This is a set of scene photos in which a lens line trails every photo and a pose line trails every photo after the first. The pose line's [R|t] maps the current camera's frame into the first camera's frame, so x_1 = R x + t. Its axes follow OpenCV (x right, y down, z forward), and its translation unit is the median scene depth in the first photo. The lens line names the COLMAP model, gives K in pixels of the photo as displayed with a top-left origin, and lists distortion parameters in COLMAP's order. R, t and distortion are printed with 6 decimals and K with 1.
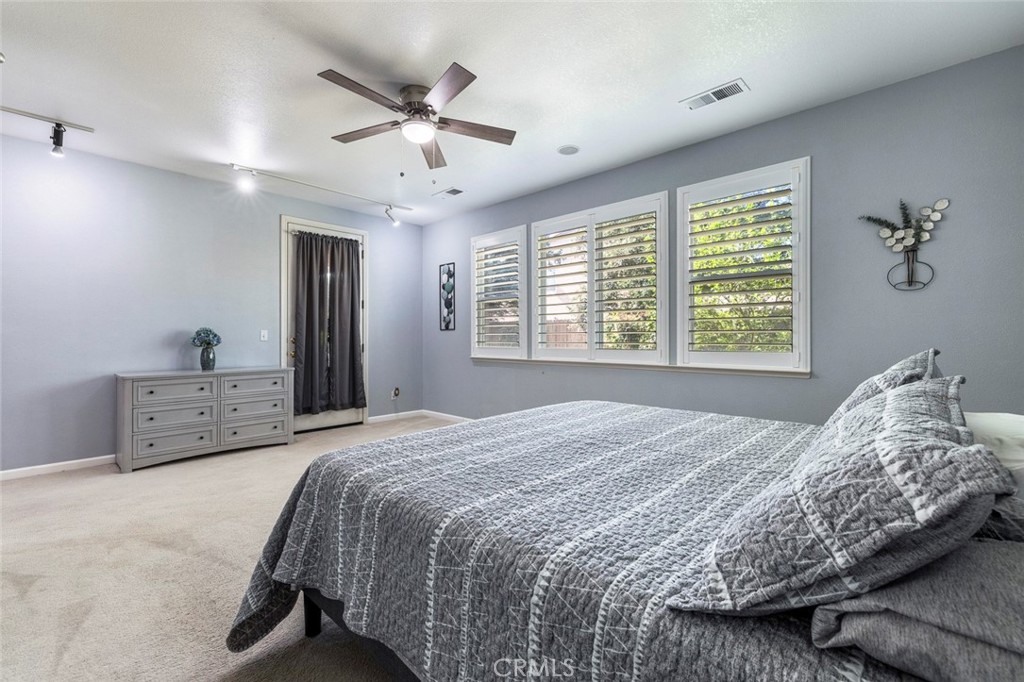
lens RADIAL K [[442.9, 0, 511.6], [0, 442.9, 339.2], [0, 0, 1]] dist [-0.003000, 0.000037]
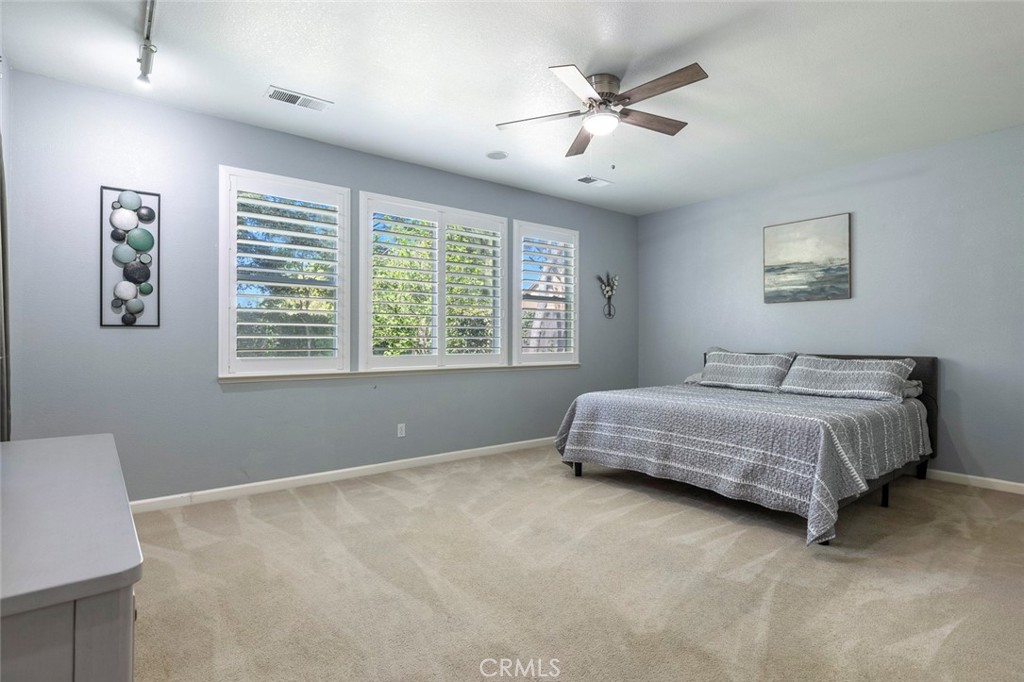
lens RADIAL K [[524.3, 0, 511.1], [0, 524.3, 338.8], [0, 0, 1]] dist [0.004041, 0.002136]
pose [[0.129249, 0.004908, 0.991600, -0.850953], [0.000842, 0.999987, -0.005059, -0.005680], [-0.991612, 0.001489, 0.129243, 0.664990]]
